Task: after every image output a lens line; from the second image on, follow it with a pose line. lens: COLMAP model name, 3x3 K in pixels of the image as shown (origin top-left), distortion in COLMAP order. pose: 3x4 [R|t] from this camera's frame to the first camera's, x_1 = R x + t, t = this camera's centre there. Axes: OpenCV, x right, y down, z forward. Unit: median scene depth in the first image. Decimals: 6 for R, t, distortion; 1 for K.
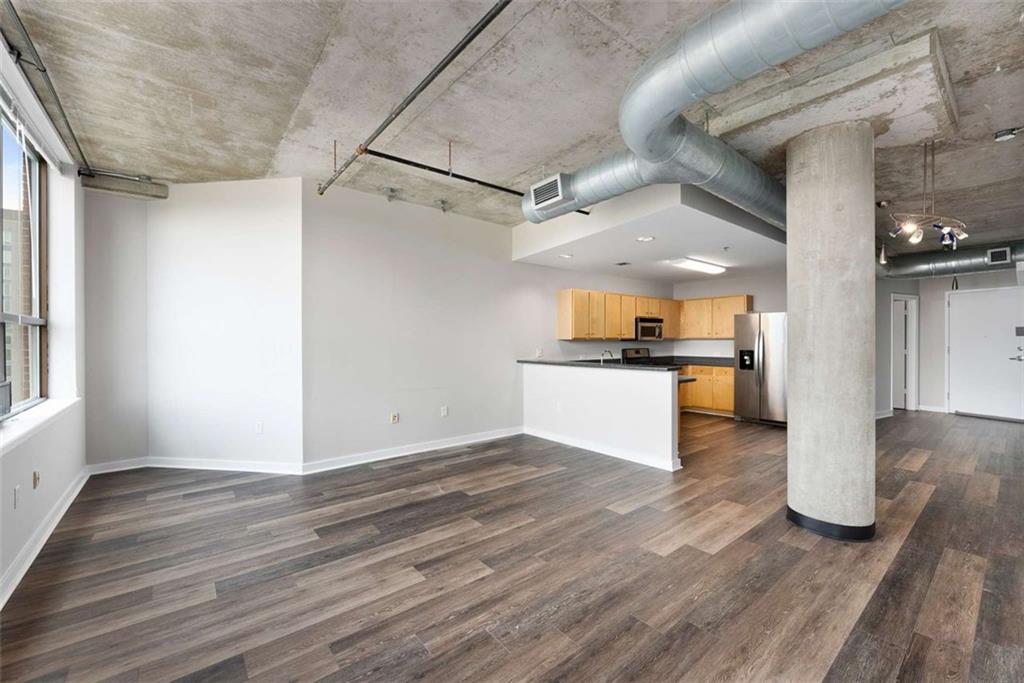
lens RADIAL K [[425.7, 0, 535.9], [0, 425.7, 354.3], [0, 0, 1]] dist [-0.001356, -0.000239]
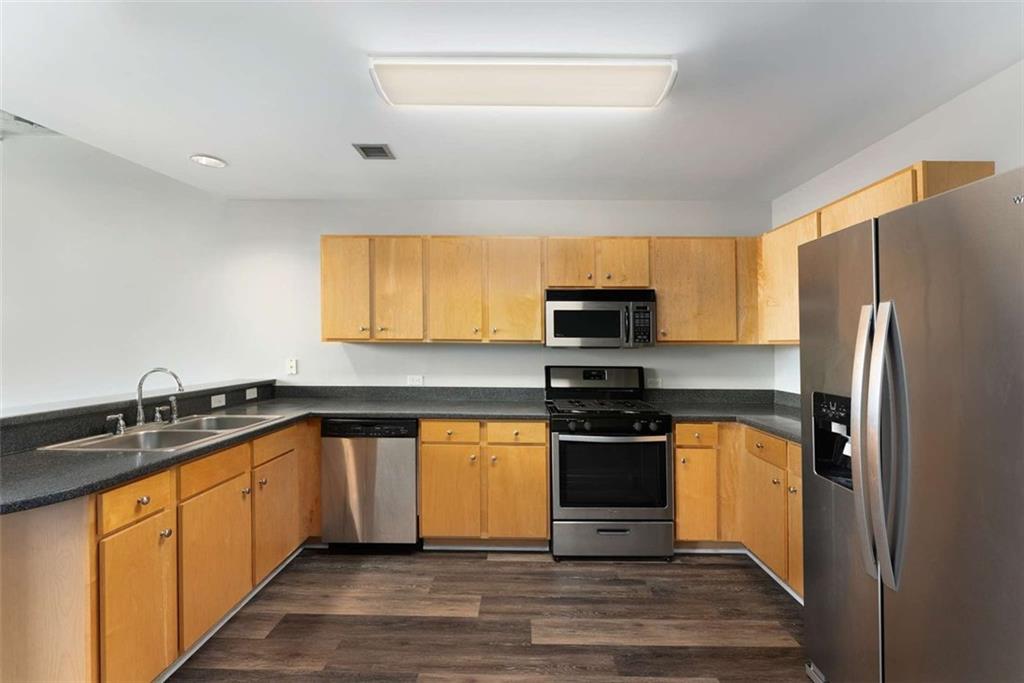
lens RADIAL K [[442.2, 0, 486.3], [0, 442.2, 348.4], [0, 0, 1]] dist [-0.001390, -0.000479]
pose [[0.749659, 0.014306, -0.661669, 0.794947], [-0.032697, 0.999346, -0.015438, -0.037892], [0.661016, 0.033208, 0.749637, 1.100040]]
